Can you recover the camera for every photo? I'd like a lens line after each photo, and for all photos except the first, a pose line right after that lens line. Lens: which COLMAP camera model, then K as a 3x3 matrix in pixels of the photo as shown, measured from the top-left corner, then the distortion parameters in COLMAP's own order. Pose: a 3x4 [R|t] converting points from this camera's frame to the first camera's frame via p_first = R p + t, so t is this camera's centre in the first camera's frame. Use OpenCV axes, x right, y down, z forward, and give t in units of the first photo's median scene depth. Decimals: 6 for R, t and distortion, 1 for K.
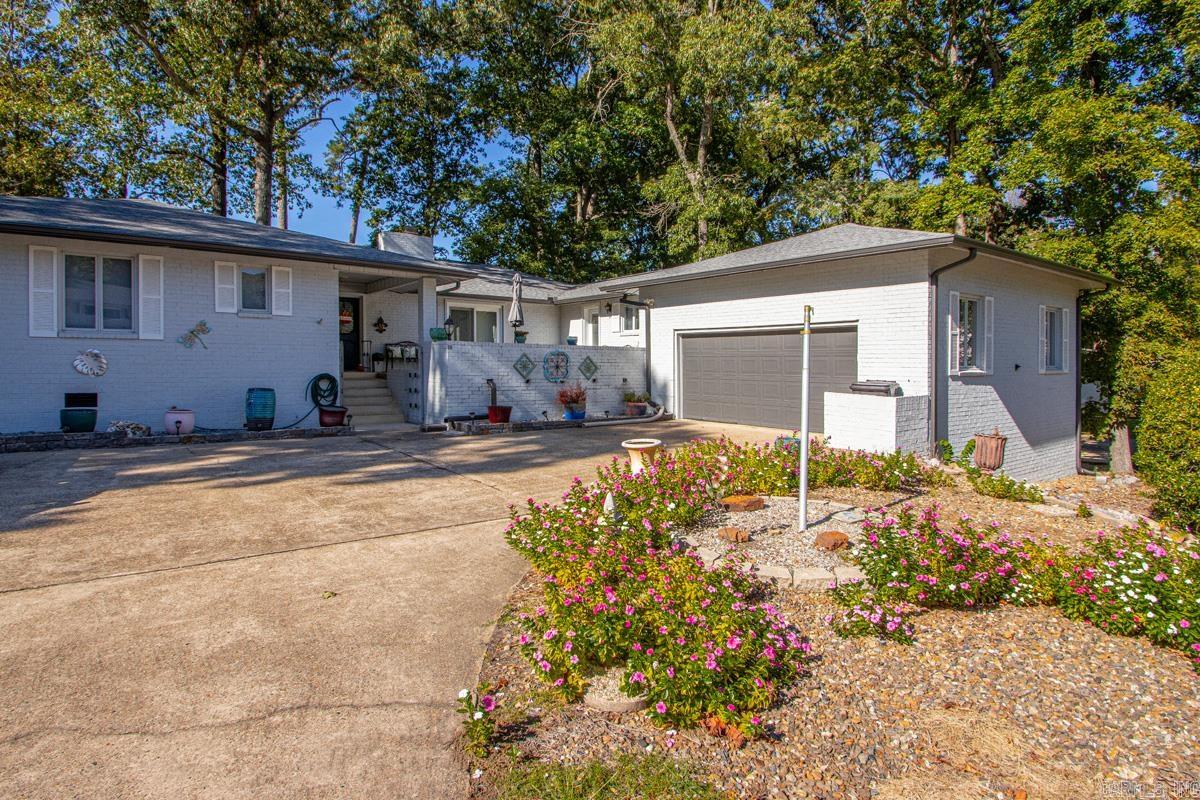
lens RADIAL K [[610.0, 0, 572.2], [0, 610.0, 399.3], [0, 0, 1]] dist [0.000799, 0.000221]
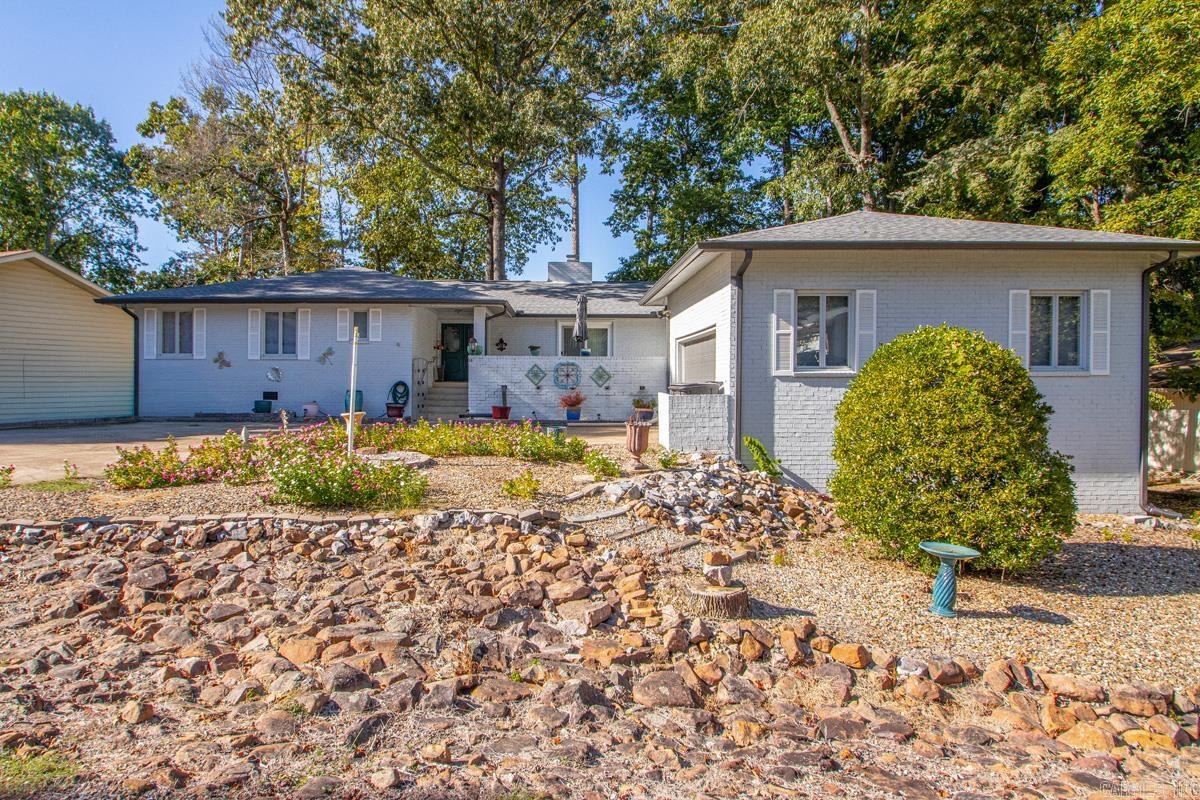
lens RADIAL K [[752.1, 0, 600.0], [0, 752.1, 400.0], [0, 0, 1]] dist [-0.002739, -0.000310]
pose [[0.807833, 0.007332, -0.589365, 0.843224], [-0.032293, 0.998971, -0.031835, 0.035740], [0.588526, 0.044750, 0.807239, -0.110457]]
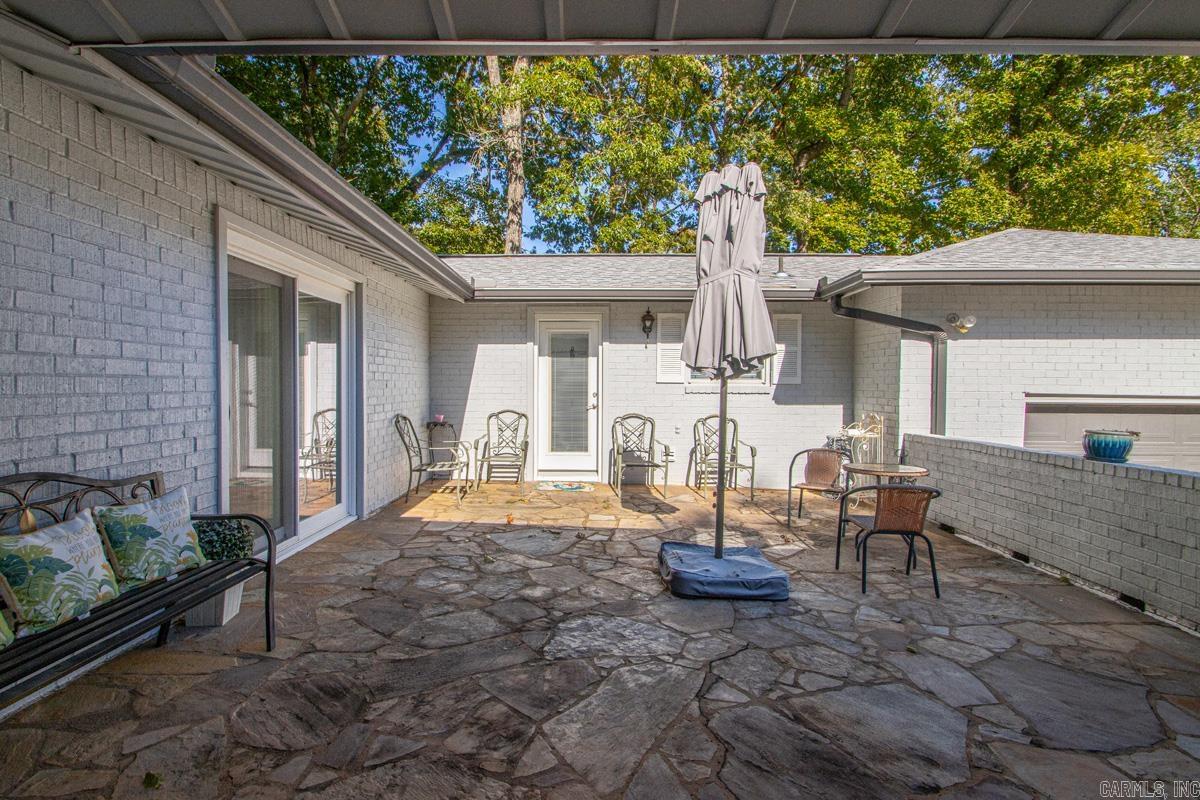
lens RADIAL K [[602.0, 0, 600.0], [0, 602.0, 400.0], [0, 0, 1]] dist [0.000225, -0.000449]
pose [[0.607558, -0.021086, 0.793995, -0.343664], [0.051328, 0.998600, -0.012756, -0.119624], [-0.792615, 0.048504, 0.607790, 0.977744]]
